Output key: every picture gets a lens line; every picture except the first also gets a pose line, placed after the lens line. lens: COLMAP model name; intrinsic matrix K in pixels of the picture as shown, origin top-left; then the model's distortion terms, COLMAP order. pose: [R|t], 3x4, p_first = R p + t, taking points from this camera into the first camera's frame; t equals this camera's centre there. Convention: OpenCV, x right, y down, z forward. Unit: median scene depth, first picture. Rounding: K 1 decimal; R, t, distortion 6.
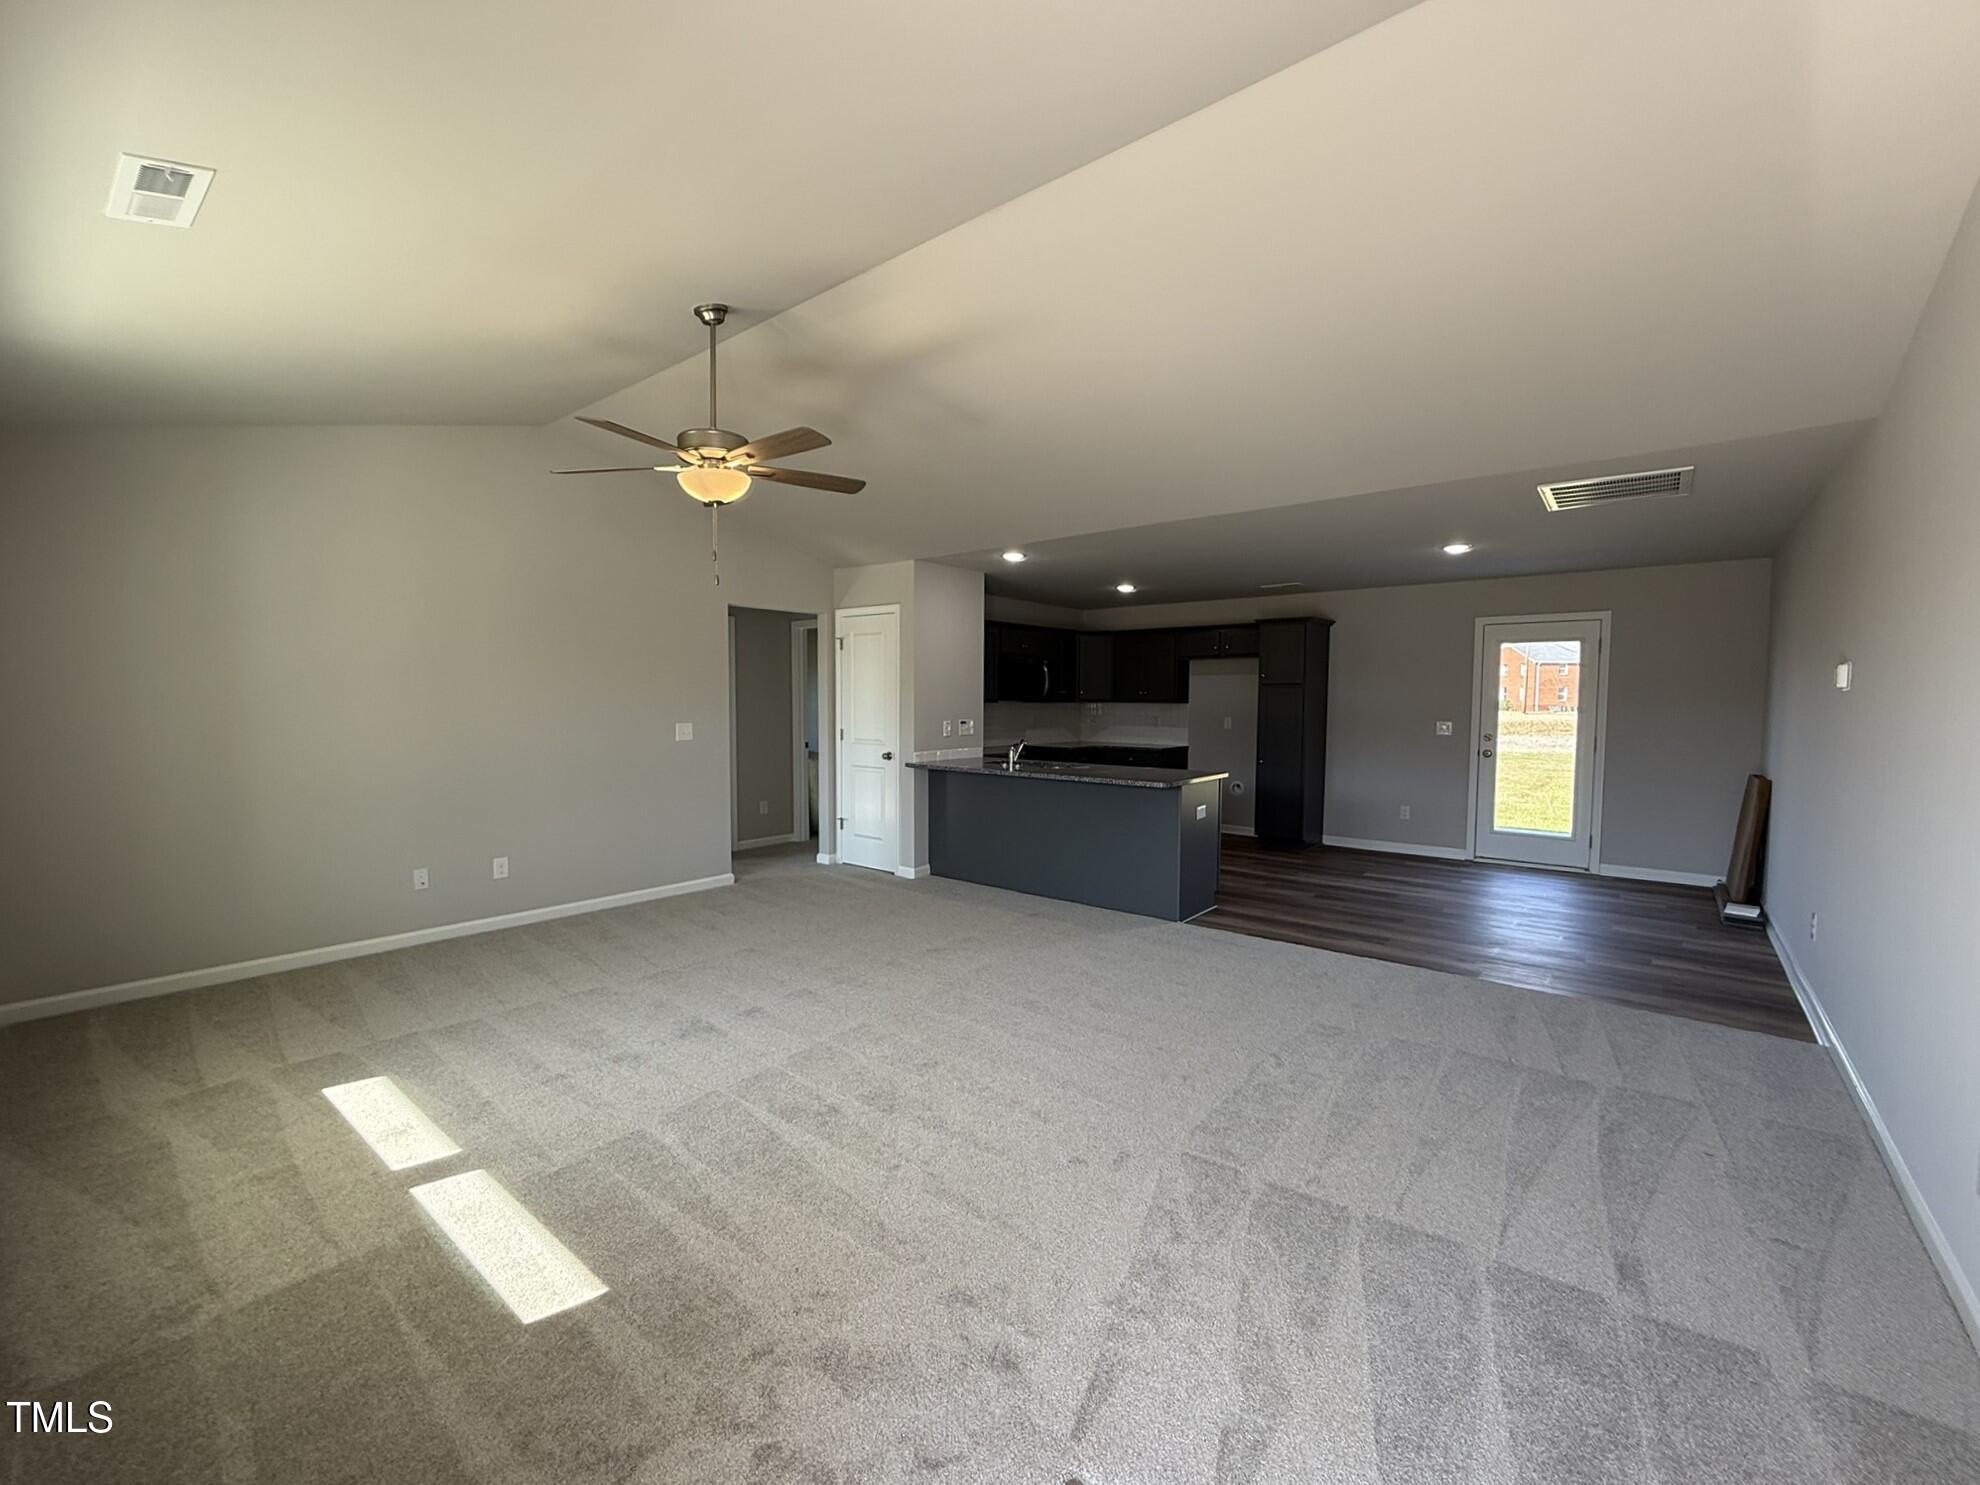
lens RADIAL K [[829.4, 0, 990.0], [0, 829.4, 742.5], [0, 0, 1]] dist [-0.001116, 0.000022]
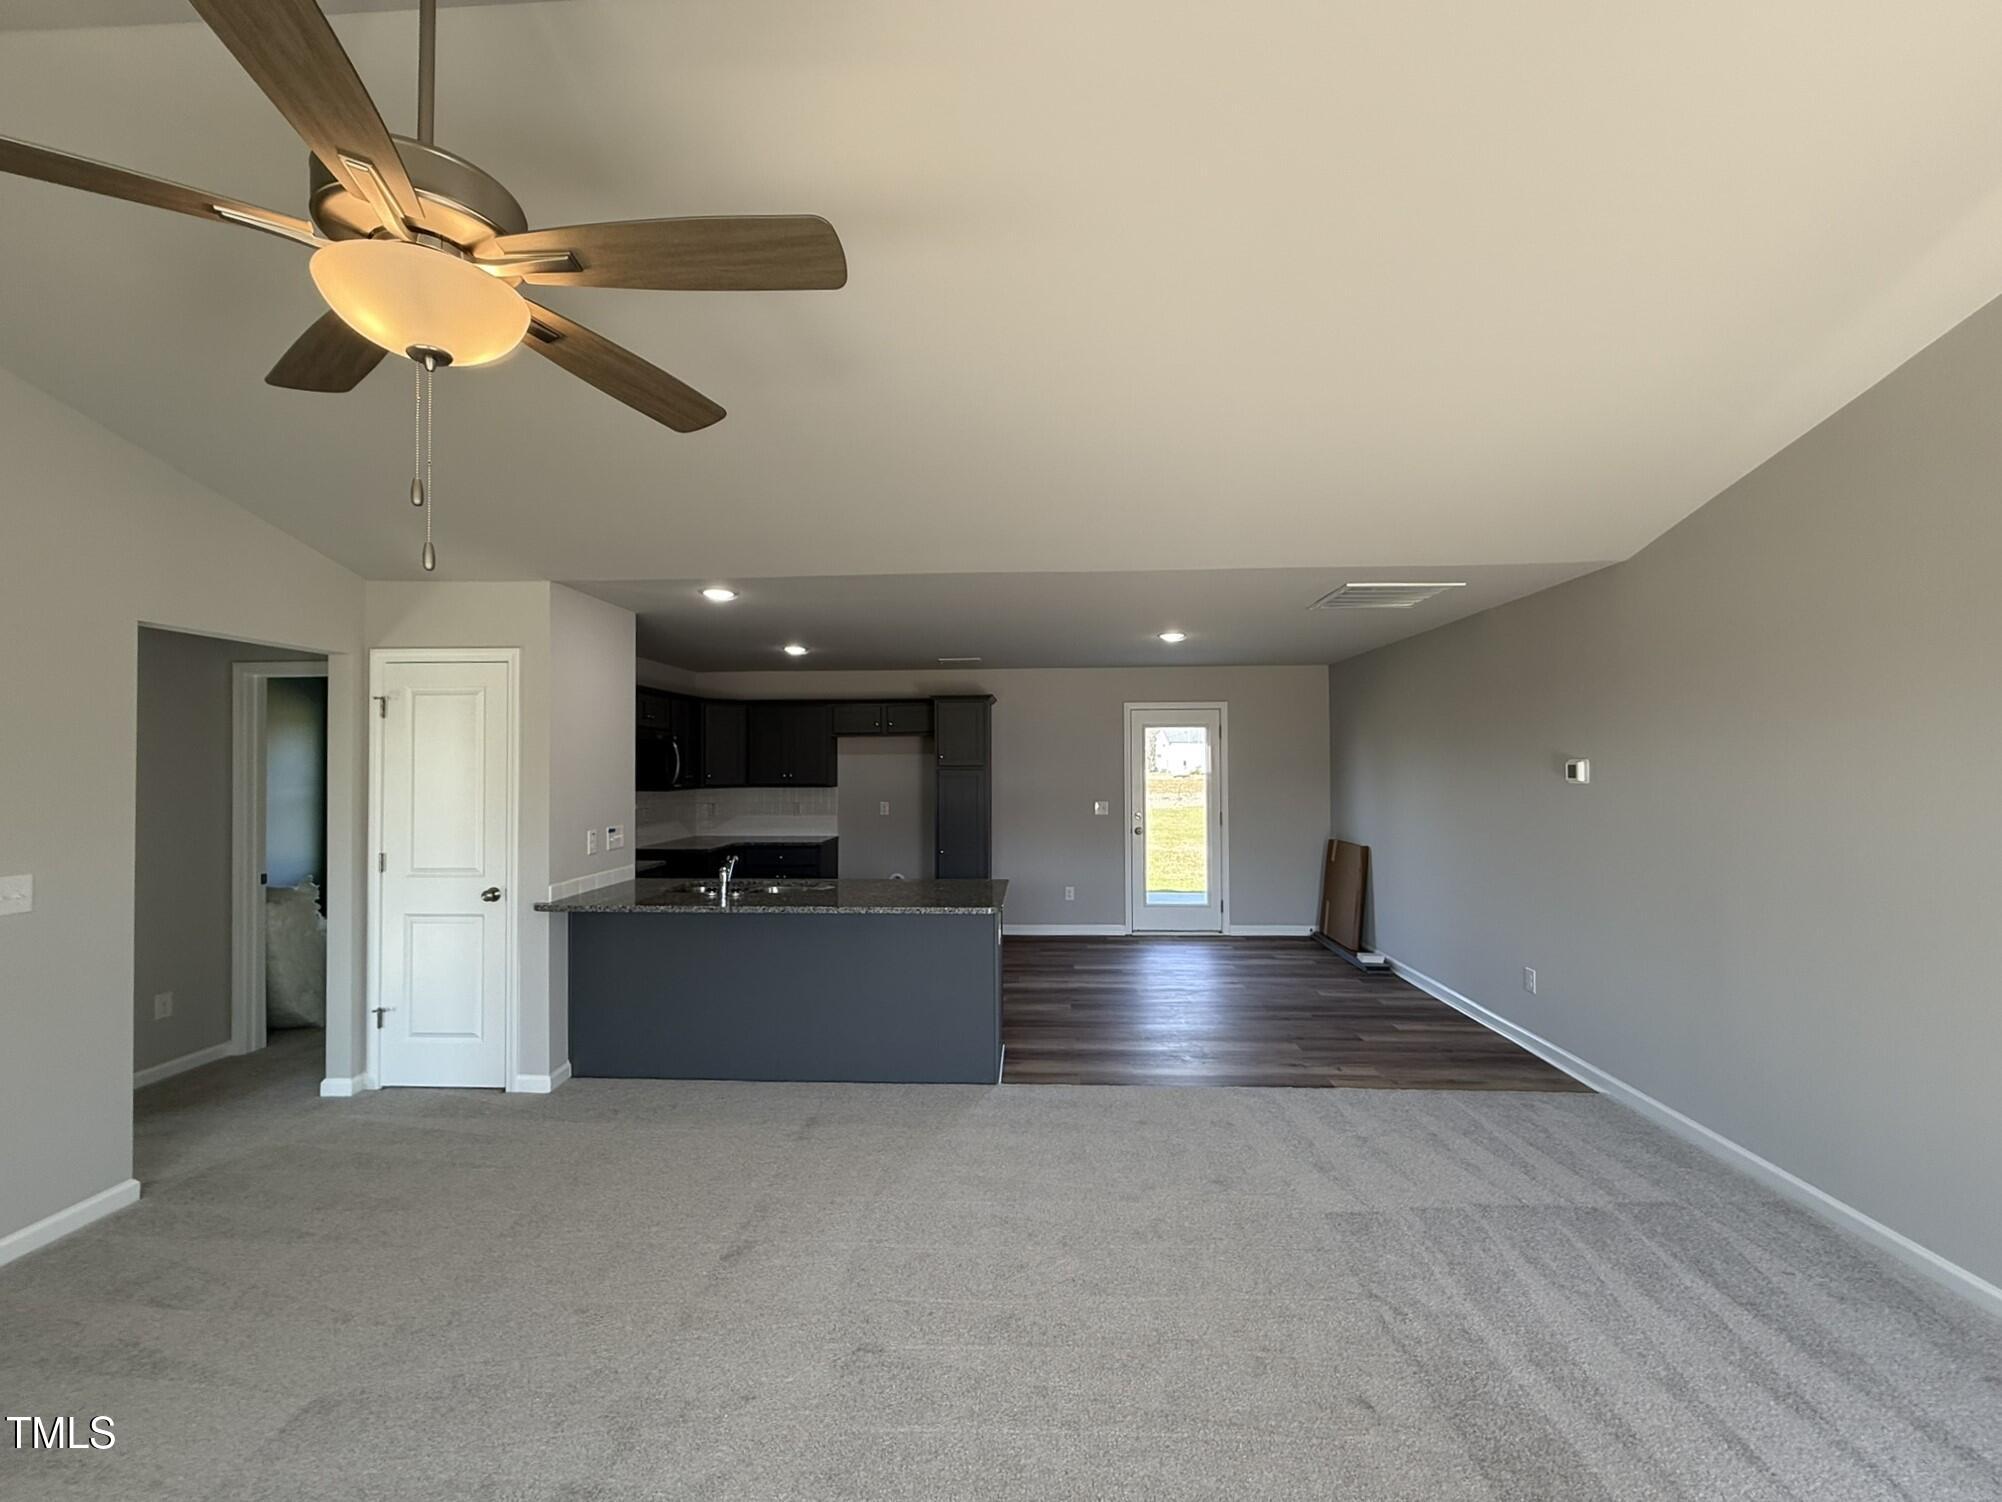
lens RADIAL K [[820.1, 0, 1001.0], [0, 820.1, 751.0], [0, 0, 1]] dist [-0.002190, 0.000329]
pose [[0.804219, 0.002262, 0.594329, -0.172811], [0.039557, 0.997572, -0.057323, -0.037843], [-0.593015, 0.069610, 0.802176, 0.278523]]
